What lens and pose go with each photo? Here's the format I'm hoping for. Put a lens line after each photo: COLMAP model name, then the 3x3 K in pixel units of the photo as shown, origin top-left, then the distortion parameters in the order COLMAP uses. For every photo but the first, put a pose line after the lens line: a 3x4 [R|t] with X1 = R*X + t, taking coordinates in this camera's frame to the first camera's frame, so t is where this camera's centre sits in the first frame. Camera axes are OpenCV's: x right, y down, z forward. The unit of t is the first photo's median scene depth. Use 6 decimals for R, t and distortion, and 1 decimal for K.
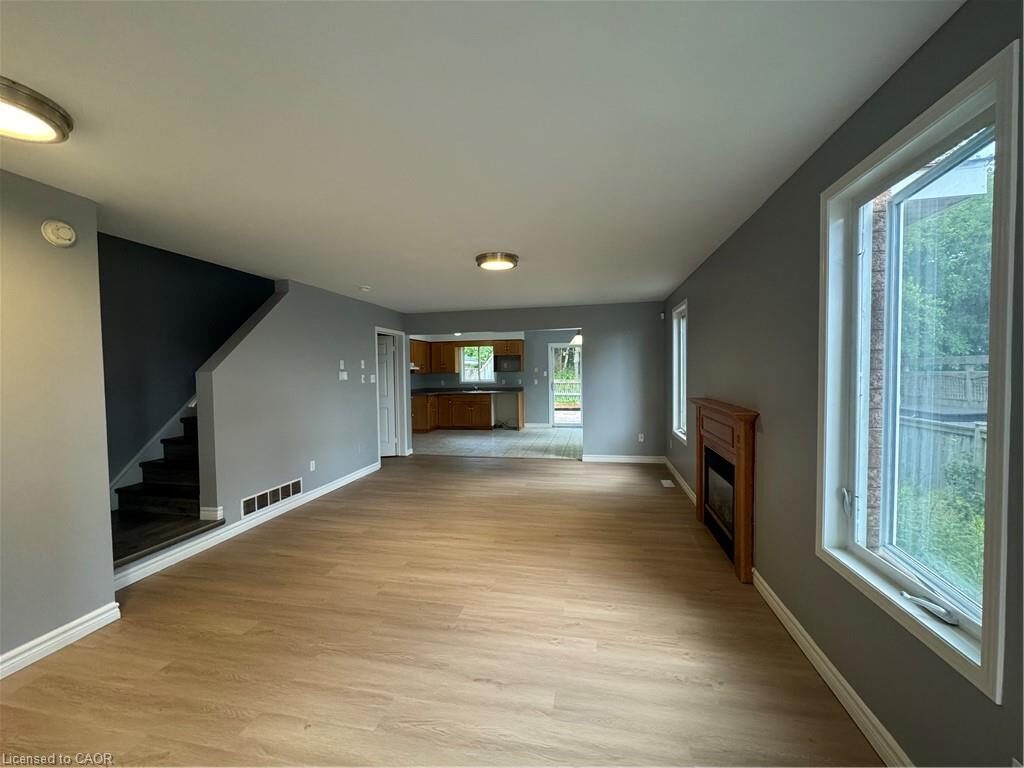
lens RADIAL K [[407.2, 0, 513.2], [0, 407.2, 386.2], [0, 0, 1]] dist [0.000401, 0.000022]
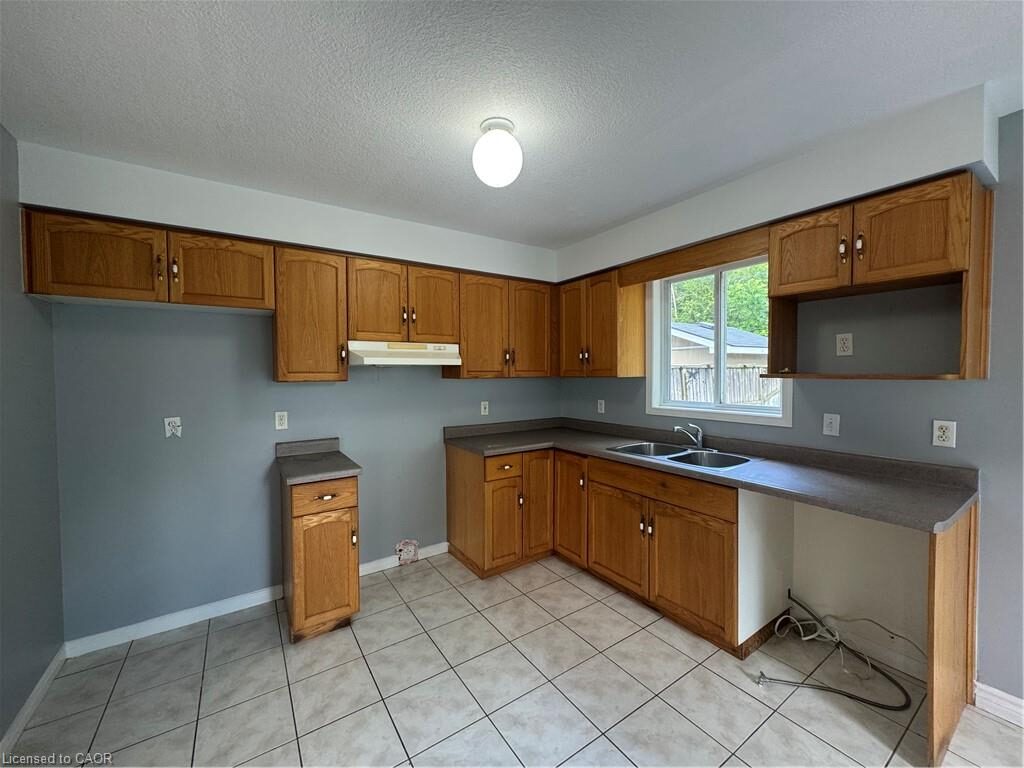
lens RADIAL K [[407.2, 0, 512.8], [0, 407.2, 384.5], [0, 0, 1]] dist [0.000401, 0.000022]
pose [[0.714281, 0.026309, -0.699364, 0.004916], [-0.025330, 0.999610, 0.011734, -0.029936], [0.699400, 0.009333, 0.714669, 0.743243]]
